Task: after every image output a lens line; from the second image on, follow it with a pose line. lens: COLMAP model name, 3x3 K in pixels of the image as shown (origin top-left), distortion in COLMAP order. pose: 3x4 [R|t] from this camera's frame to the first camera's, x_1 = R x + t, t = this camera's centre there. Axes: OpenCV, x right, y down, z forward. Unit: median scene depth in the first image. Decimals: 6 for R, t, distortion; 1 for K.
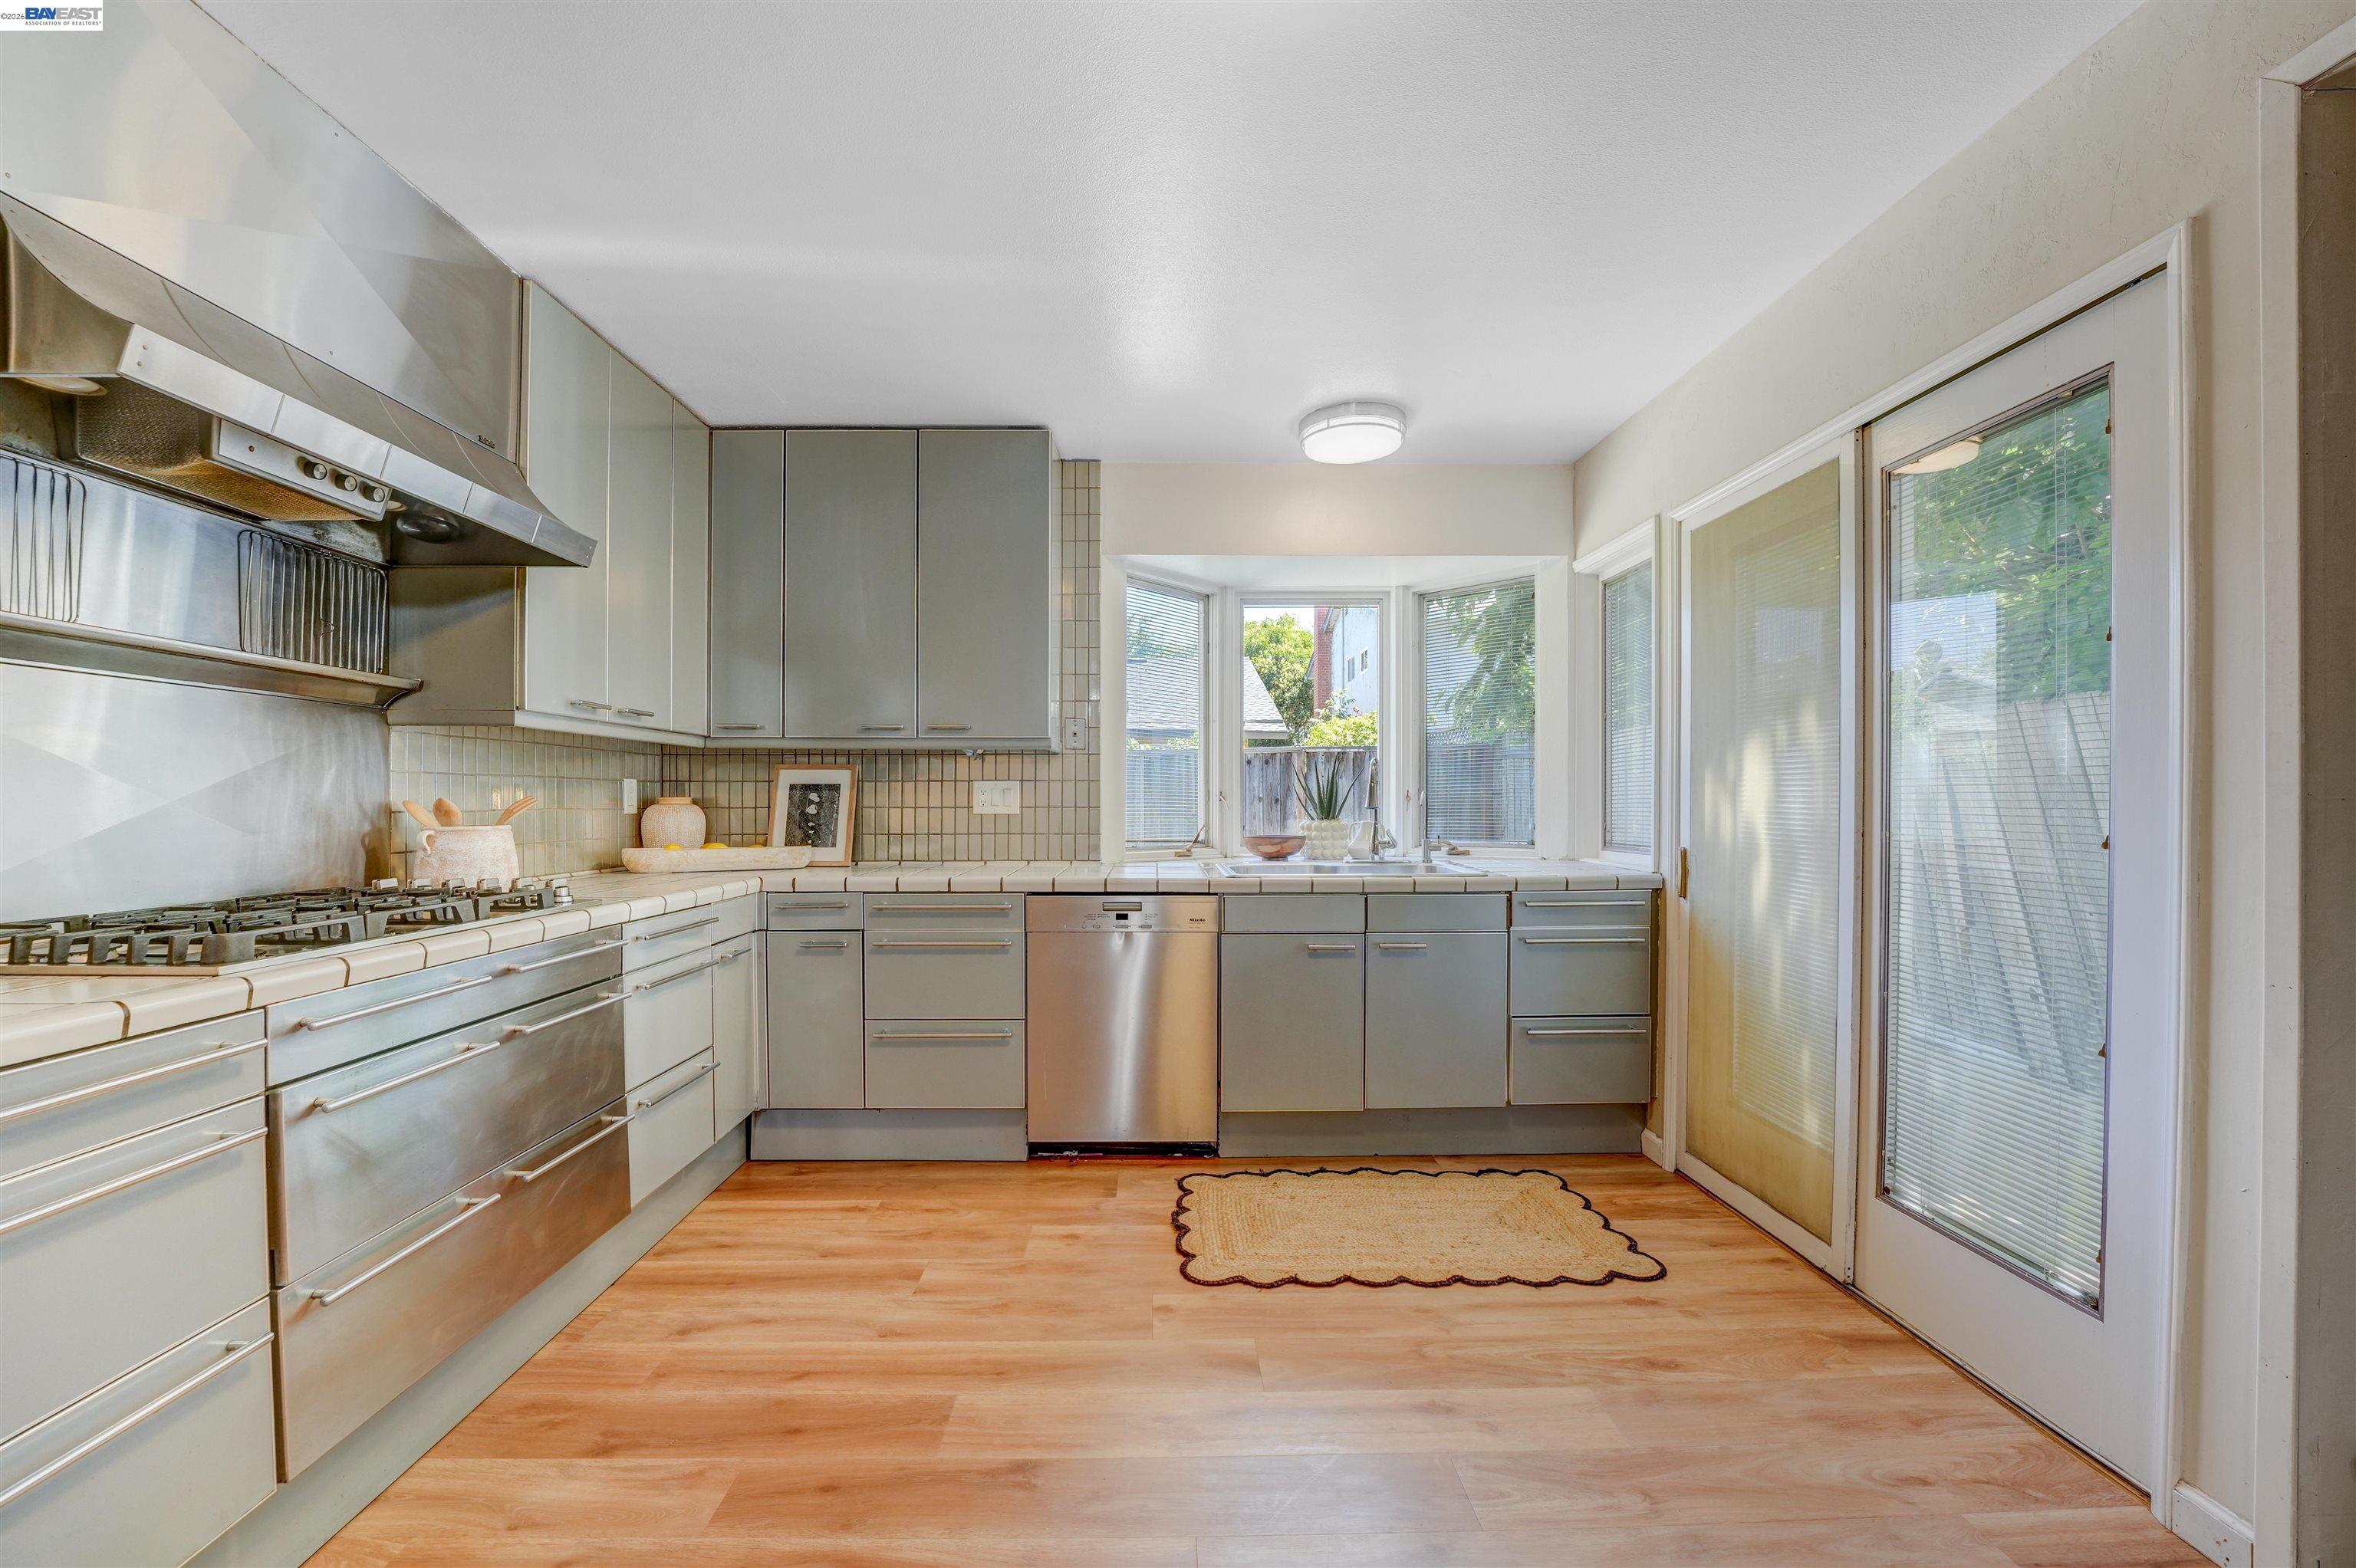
lens RADIAL K [[957.4, 0, 1162.7], [0, 957.4, 804.1], [0, 0, 1]] dist [-0.031578, 0.003257]
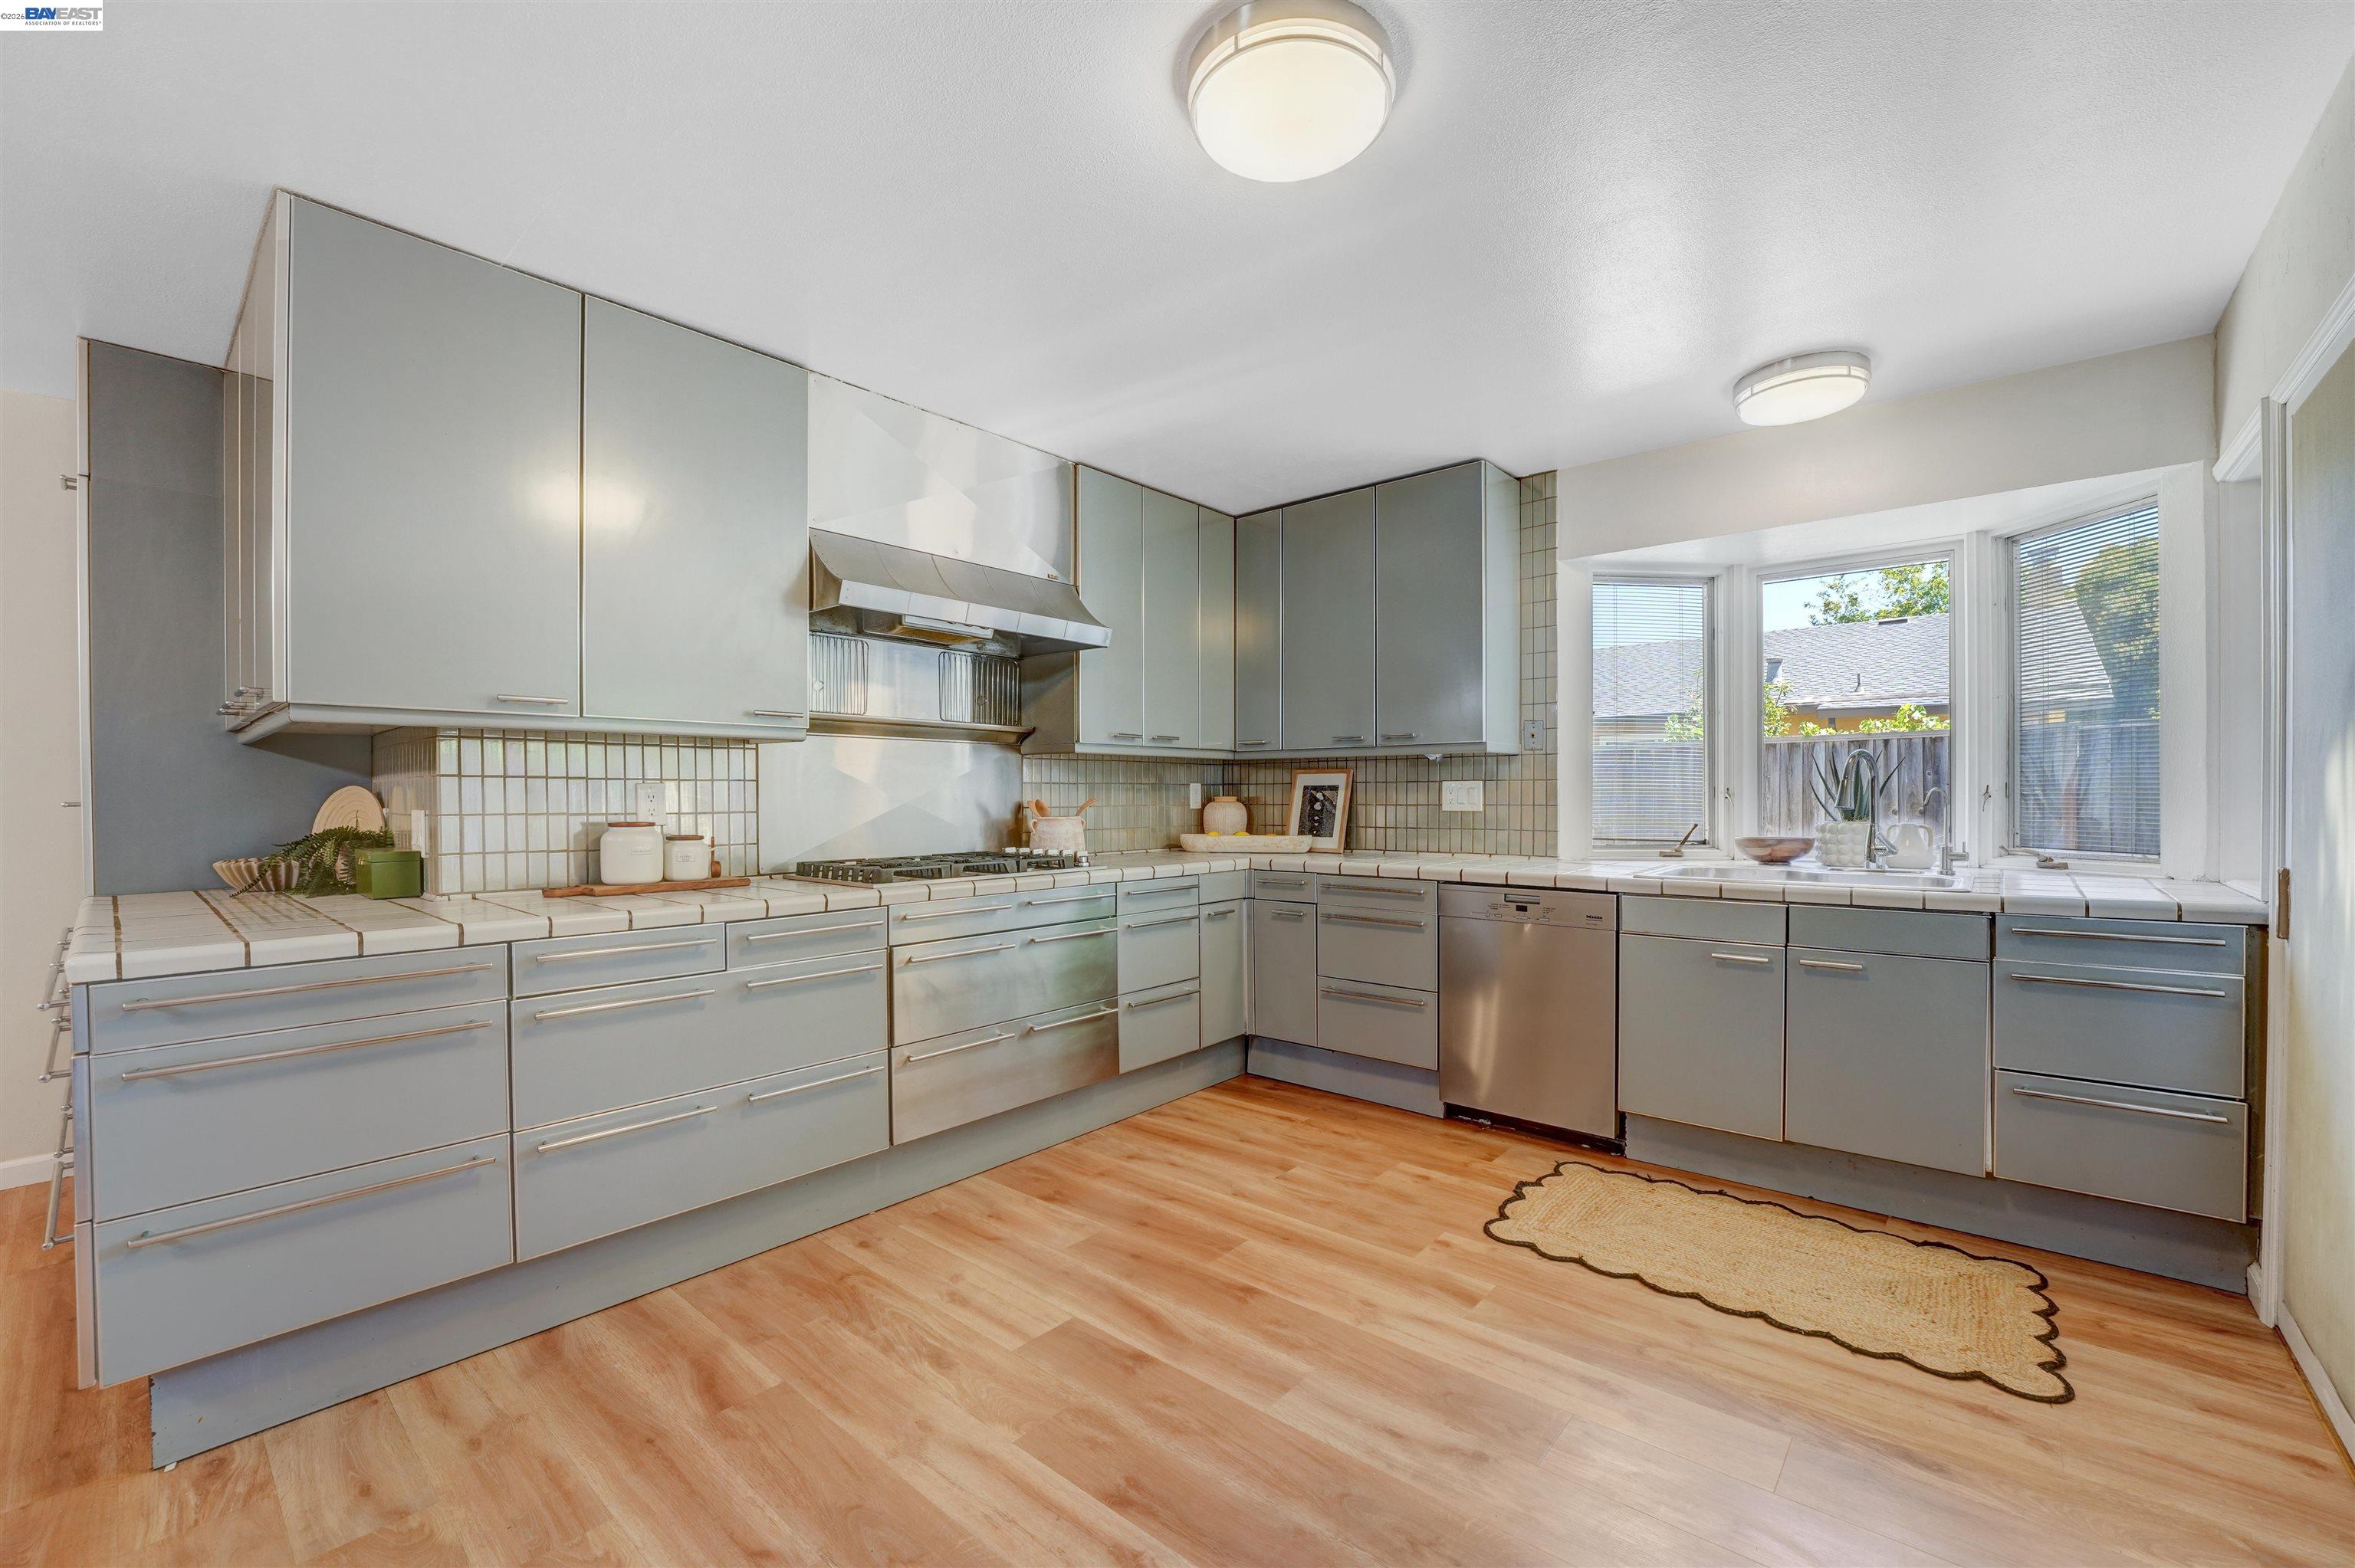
lens RADIAL K [[955.8, 0, 1172.2], [0, 955.8, 797.2], [0, 0, 1]] dist [-0.024949, 0.000332]
pose [[0.745204, -0.000536, -0.666837, 0.380198], [0.000895, 1.000000, 0.000196, -0.007552], [0.666836, -0.000743, 0.745204, -0.056905]]
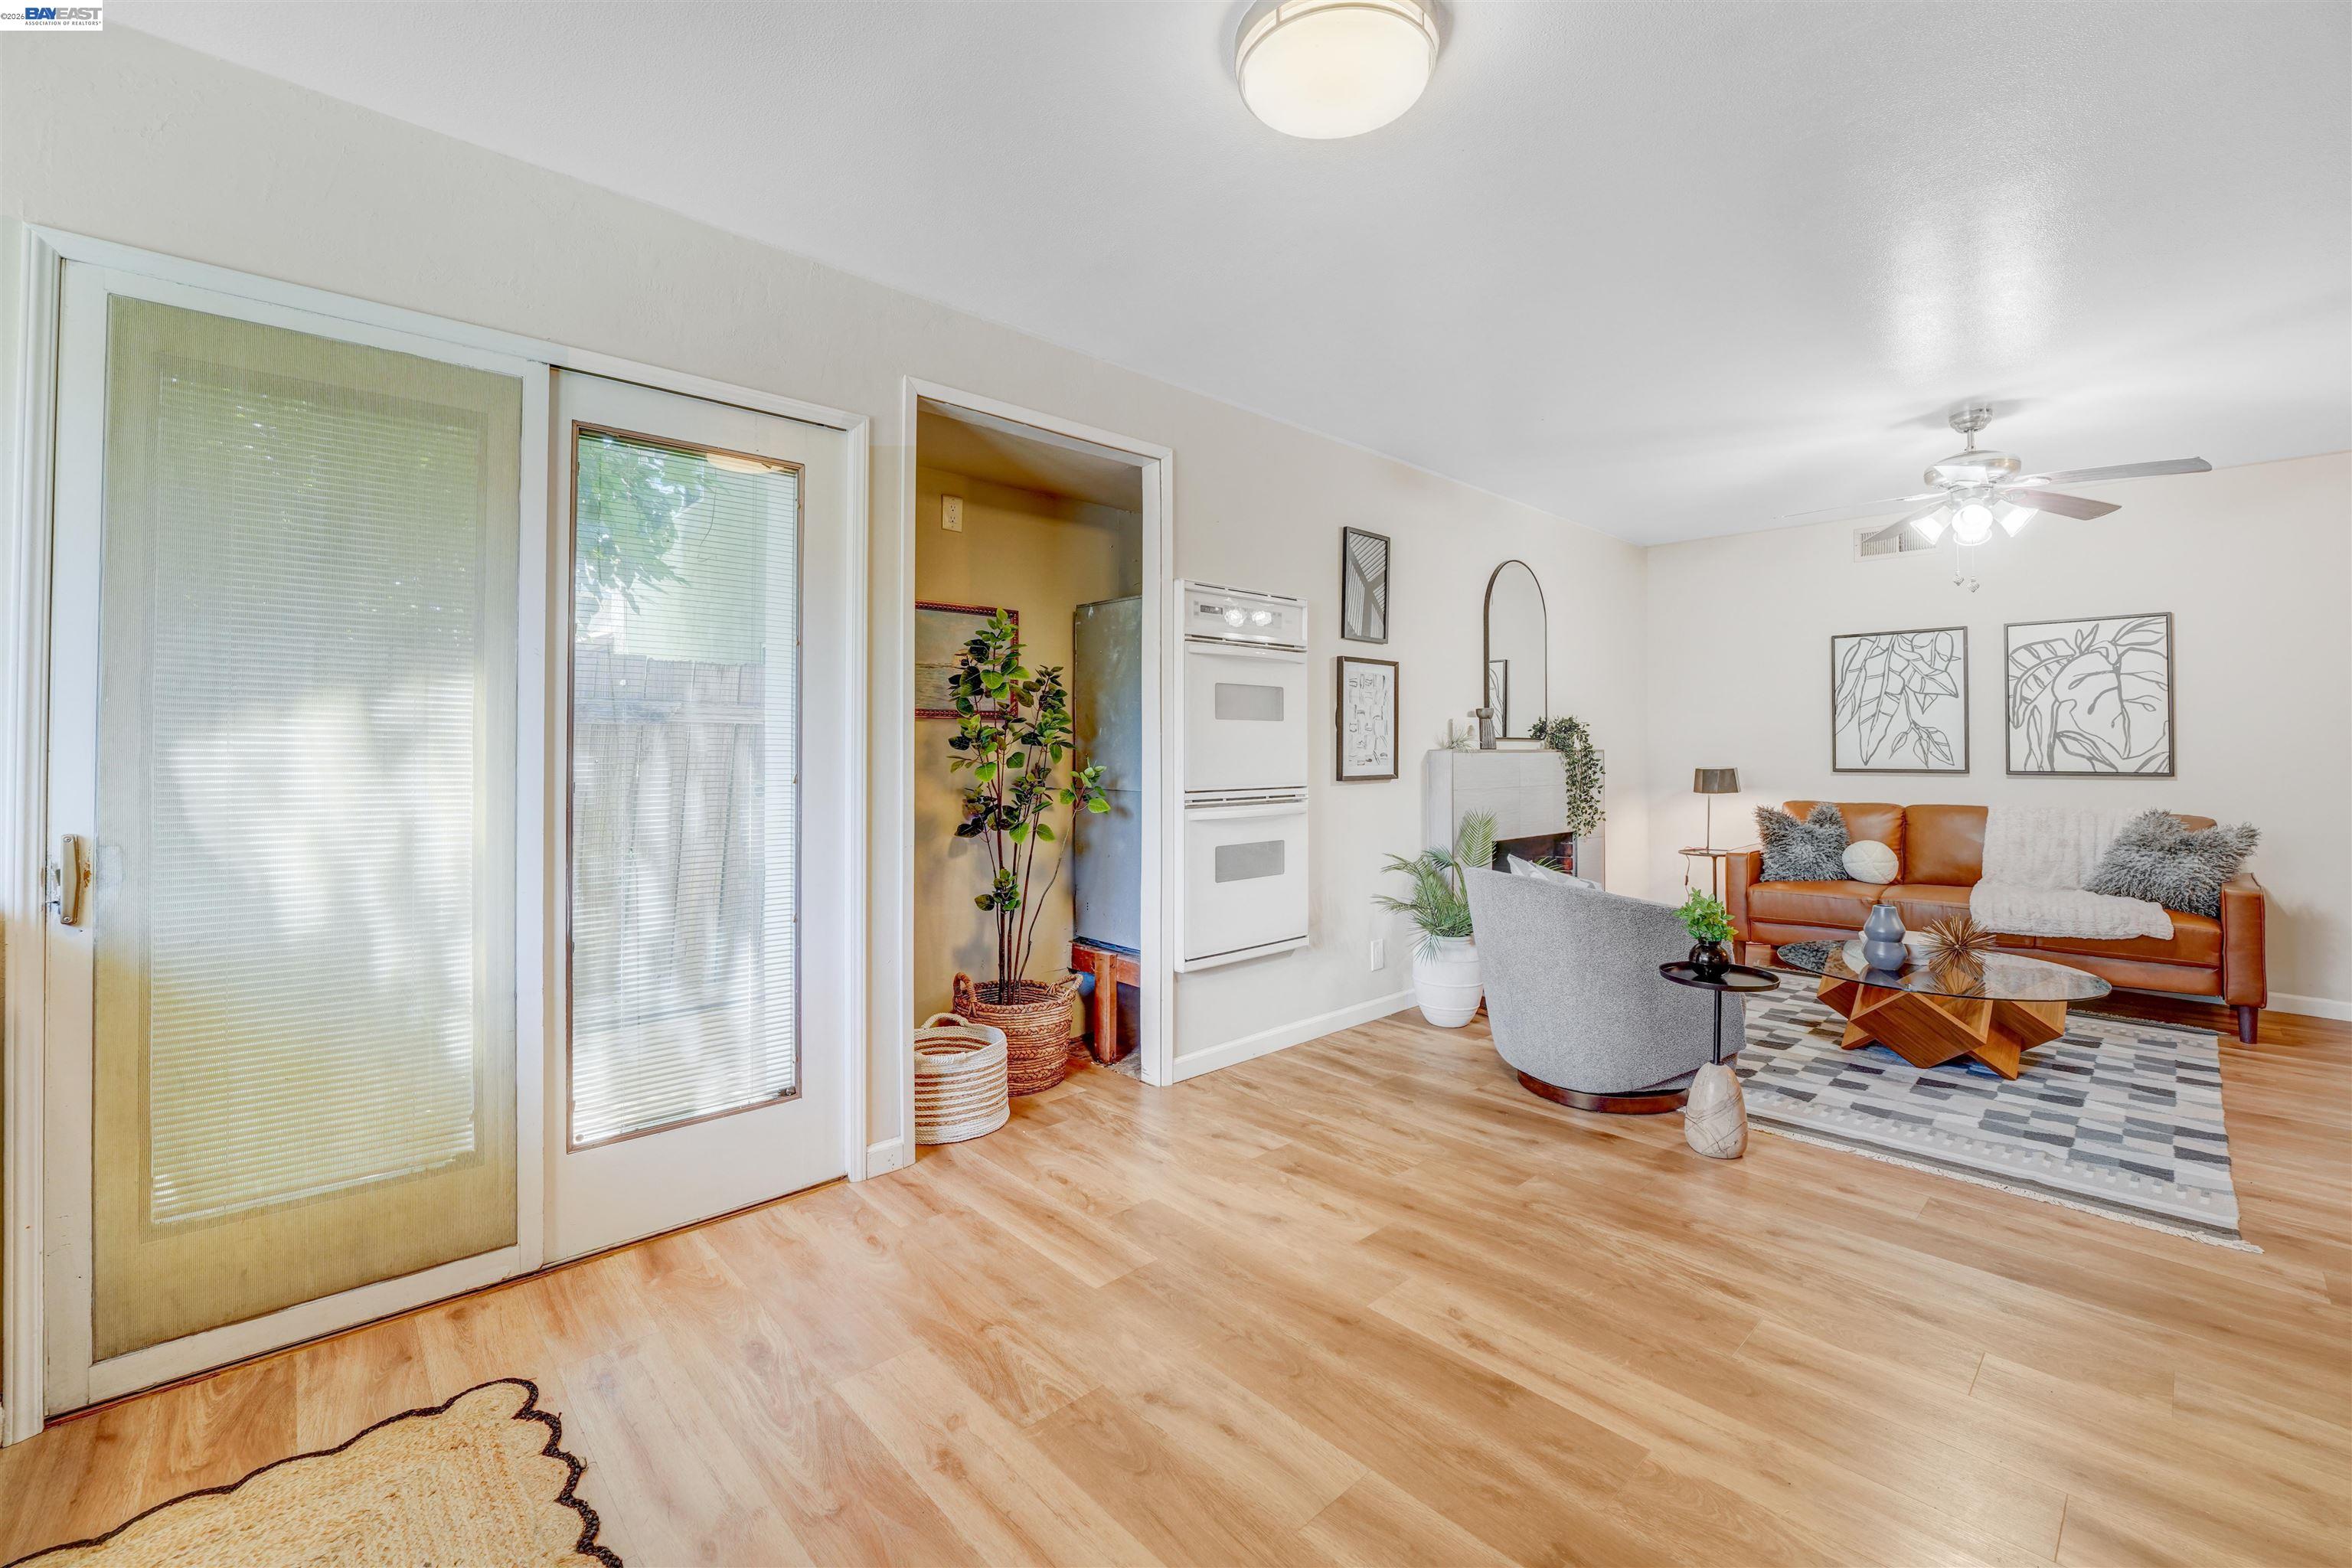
lens RADIAL K [[978.5, 0, 1165.3], [0, 978.5, 736.5], [0, 0, 1]] dist [-0.022525, 0.000253]
pose [[-0.672910, 0.014434, 0.739584, -0.301818], [0.005193, 0.999877, -0.014790, -0.000778], [-0.739706, -0.006112, -0.672902, 0.875149]]
